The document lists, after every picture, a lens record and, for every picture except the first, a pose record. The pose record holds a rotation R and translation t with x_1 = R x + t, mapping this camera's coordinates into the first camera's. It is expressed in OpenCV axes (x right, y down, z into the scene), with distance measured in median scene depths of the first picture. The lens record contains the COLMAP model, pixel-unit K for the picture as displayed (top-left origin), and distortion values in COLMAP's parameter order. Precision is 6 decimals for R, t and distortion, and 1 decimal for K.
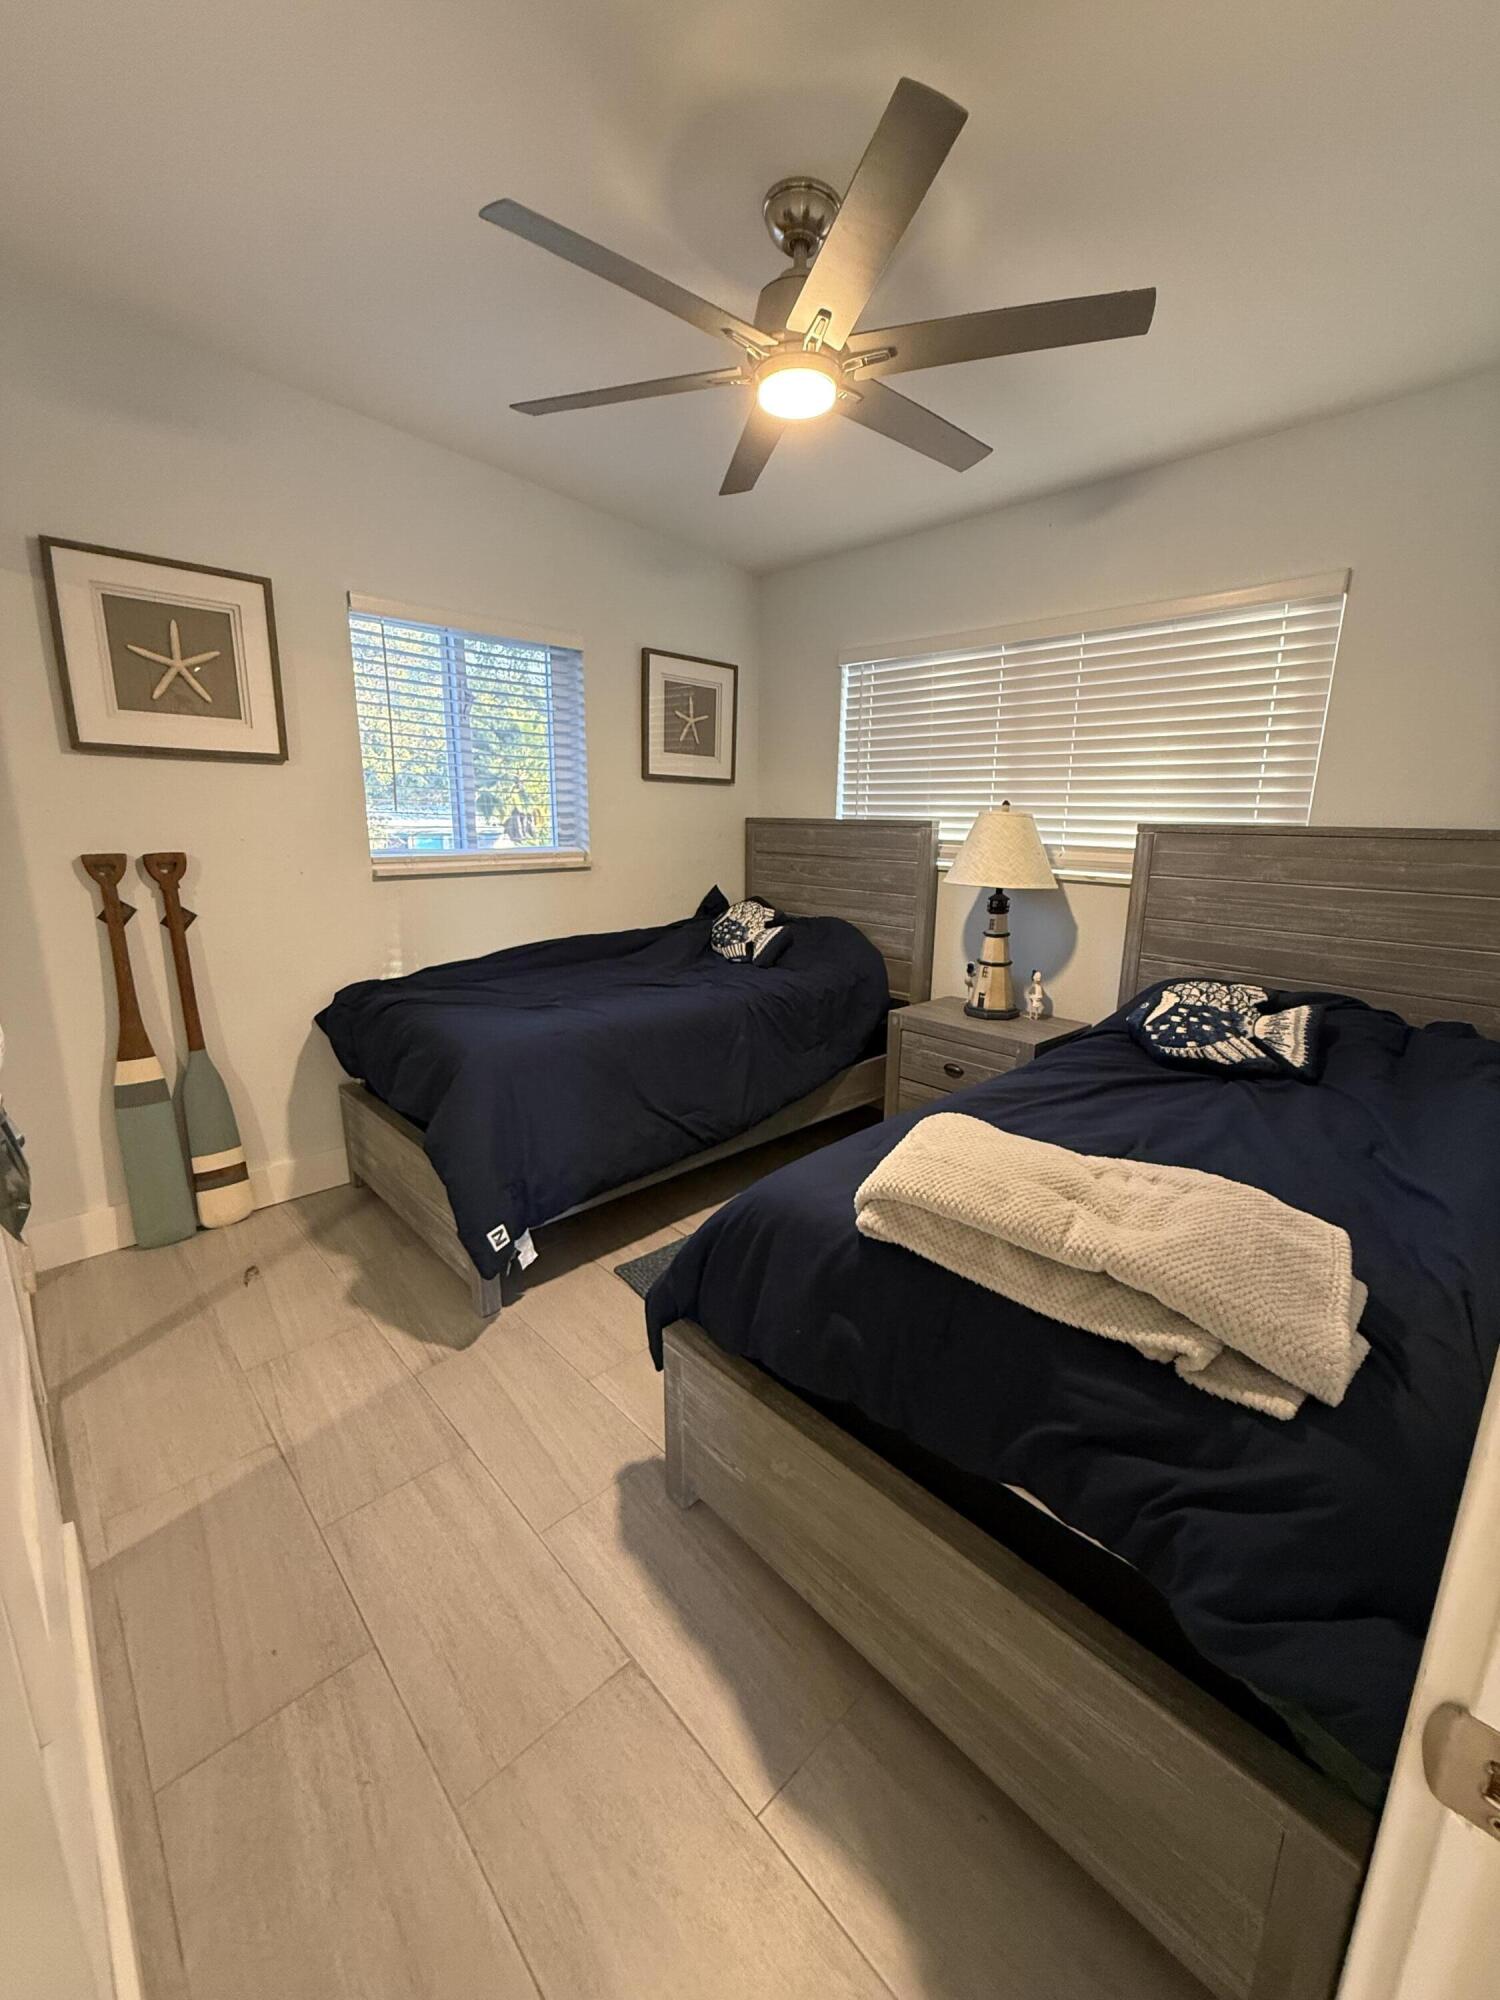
lens RADIAL K [[800.4, 0, 744.6], [0, 800.4, 996.9], [0, 0, 1]] dist [0.000176, -0.000149]
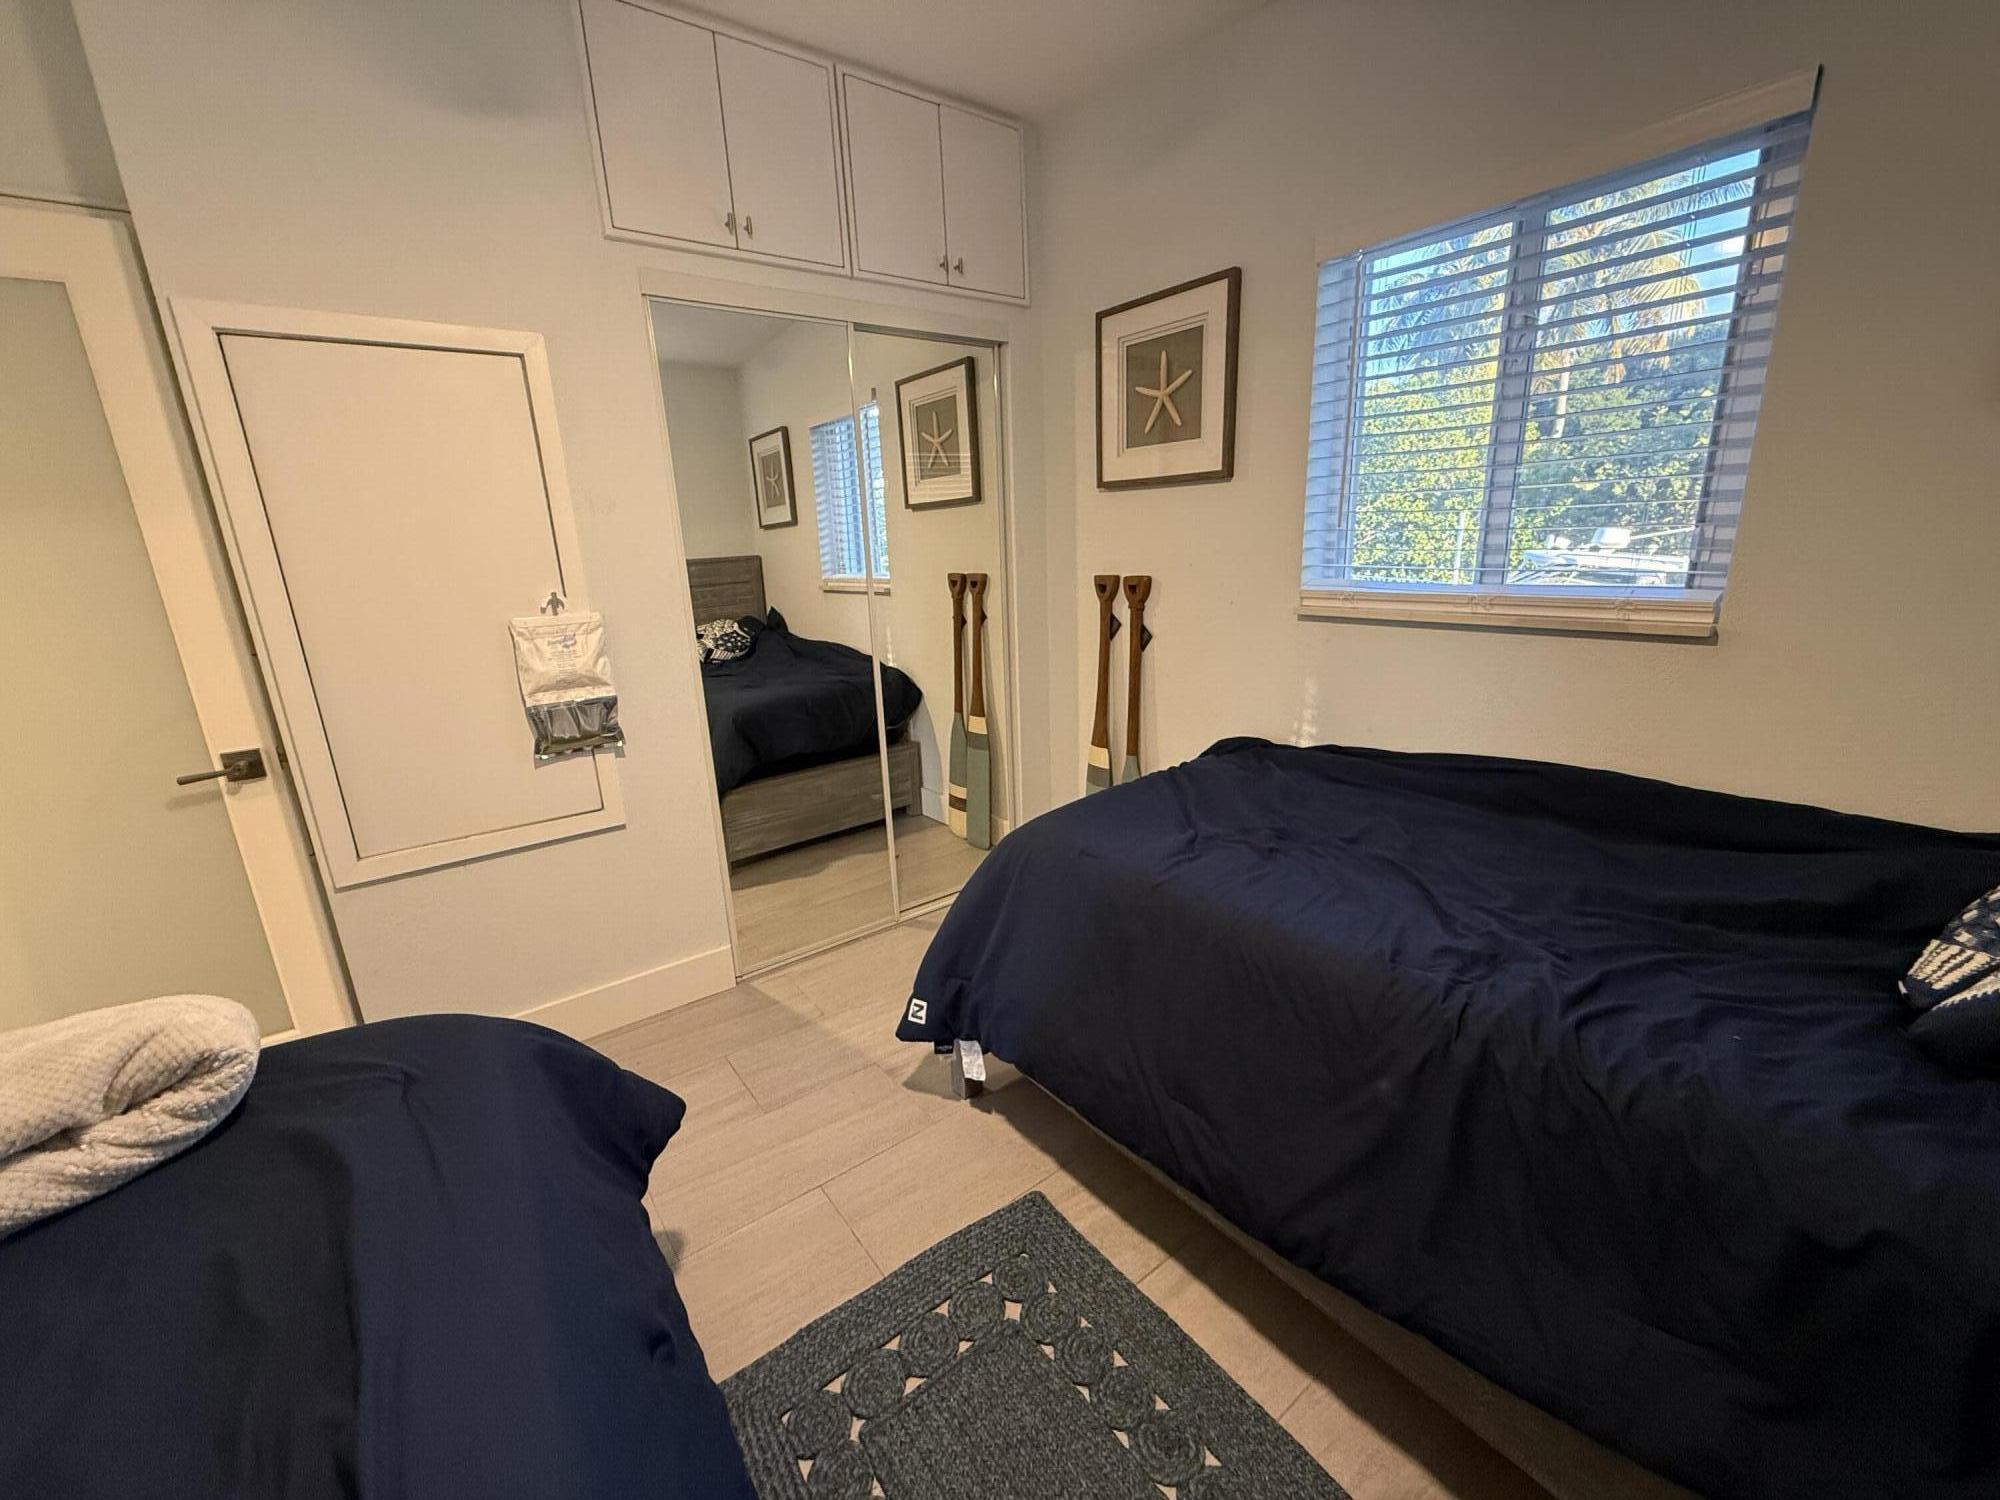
lens RADIAL K [[800.4, 0, 997.1], [0, 800.4, 750.3], [0, 0, 1]] dist [0.000176, -0.000149]
pose [[-0.117794, 0.264072, -0.957283, 0.423899], [-0.168108, 0.944778, 0.281308, -0.231316], [0.978705, 0.194064, -0.066896, 0.929928]]
